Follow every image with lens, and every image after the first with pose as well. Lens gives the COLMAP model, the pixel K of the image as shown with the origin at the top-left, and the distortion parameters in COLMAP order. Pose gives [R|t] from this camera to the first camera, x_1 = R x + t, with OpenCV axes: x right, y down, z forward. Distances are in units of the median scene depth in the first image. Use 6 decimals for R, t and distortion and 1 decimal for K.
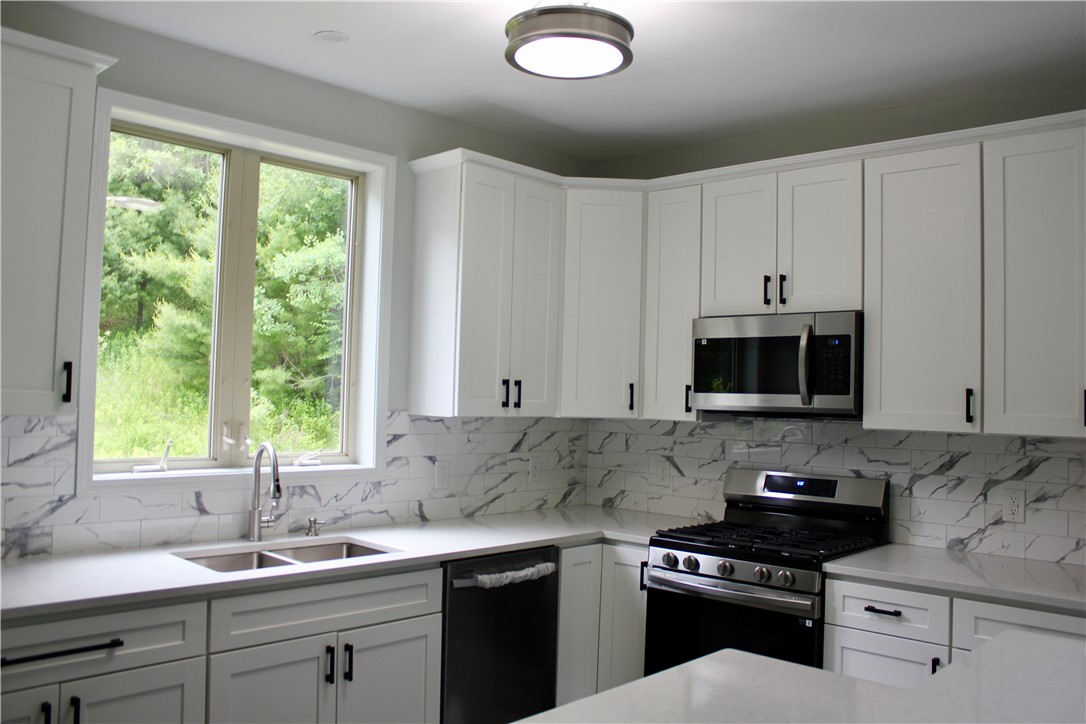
lens RADIAL K [[912.1, 0, 542.9], [0, 912.1, 350.2], [0, 0, 1]] dist [-0.159457, 0.124284]
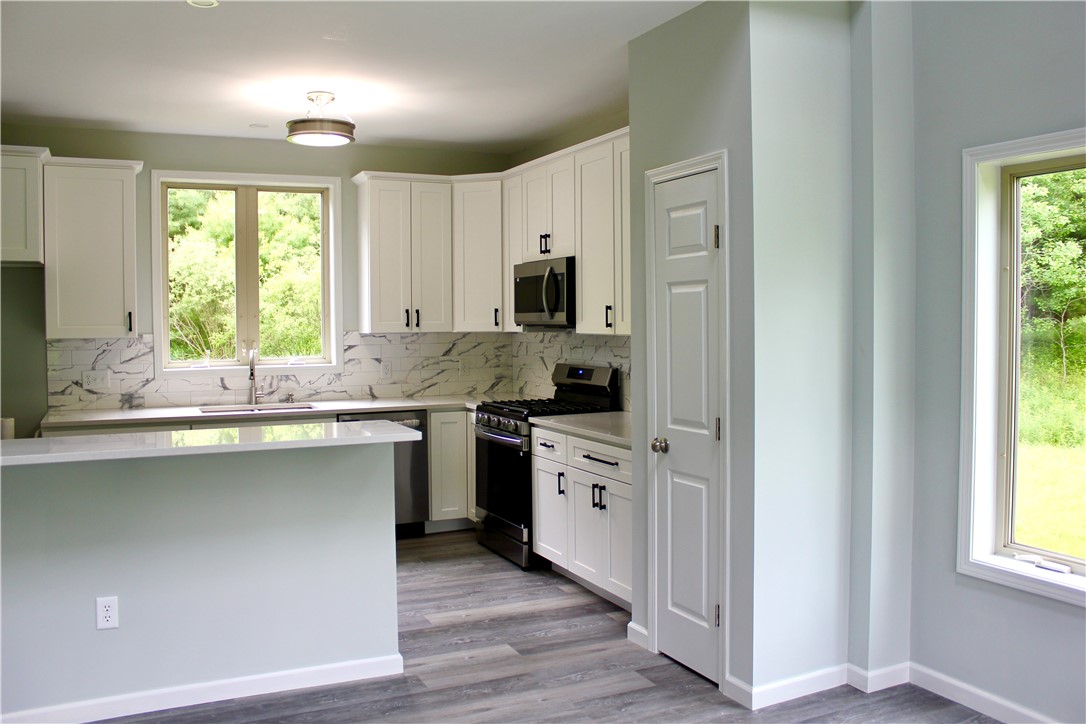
lens RADIAL K [[912.1, 0, 542.9], [0, 912.1, 350.2], [0, 0, 1]] dist [-0.159457, 0.124284]
pose [[0.933206, -0.022278, -0.358651, 0.800560], [0.050385, 0.996329, 0.069215, 0.005011], [0.355792, -0.082662, 0.930902, -0.441113]]
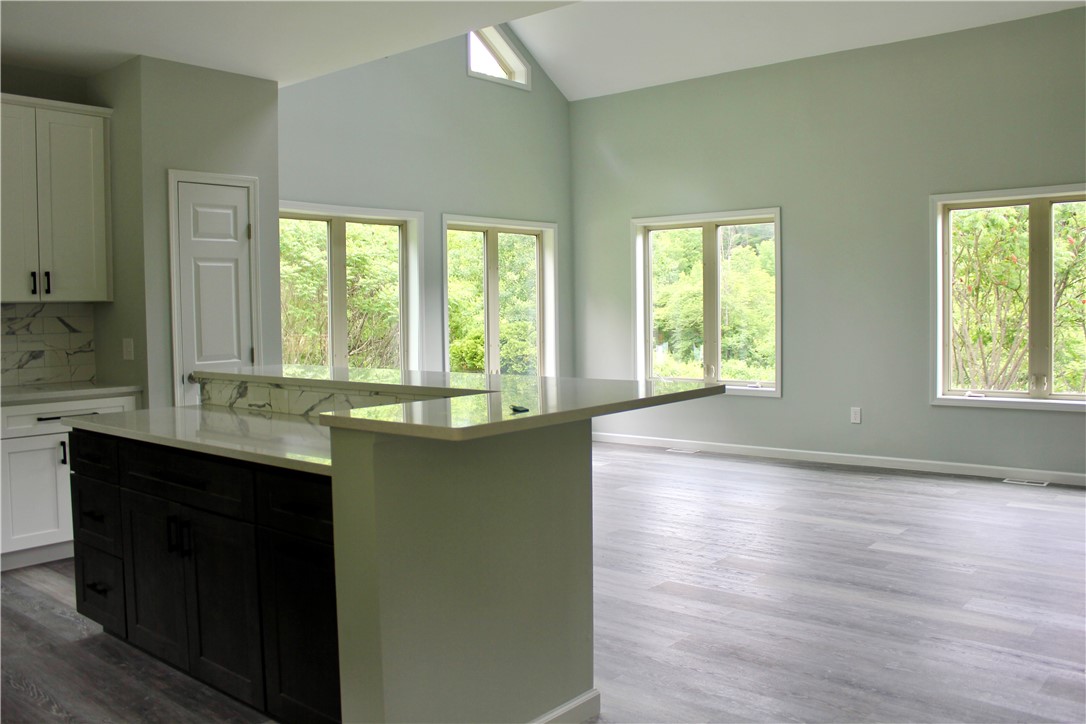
lens RADIAL K [[912.1, 0, 542.9], [0, 912.1, 350.2], [0, 0, 1]] dist [-0.159457, 0.124284]
pose [[-0.063959, -0.072889, 0.995287, -0.841901], [-0.035204, 0.996873, 0.070743, 0.032858], [-0.997331, -0.030514, -0.066325, 0.120555]]
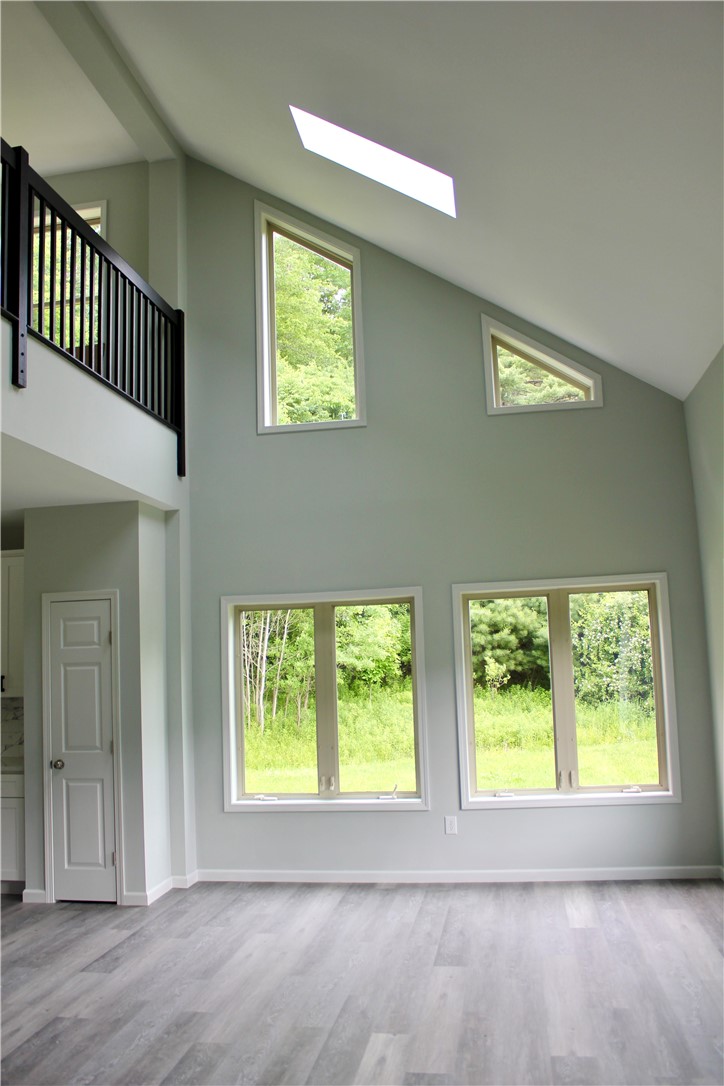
lens RADIAL K [[912.1, 0, 362.0], [0, 912.1, 543.0], [0, 0, 1]] dist [-0.159457, 0.124284]
pose [[0.828605, 0.016765, 0.559583, 0.092353], [0.031326, 0.996597, -0.076245, -0.072097], [-0.558957, 0.080706, 0.825260, -1.131226]]
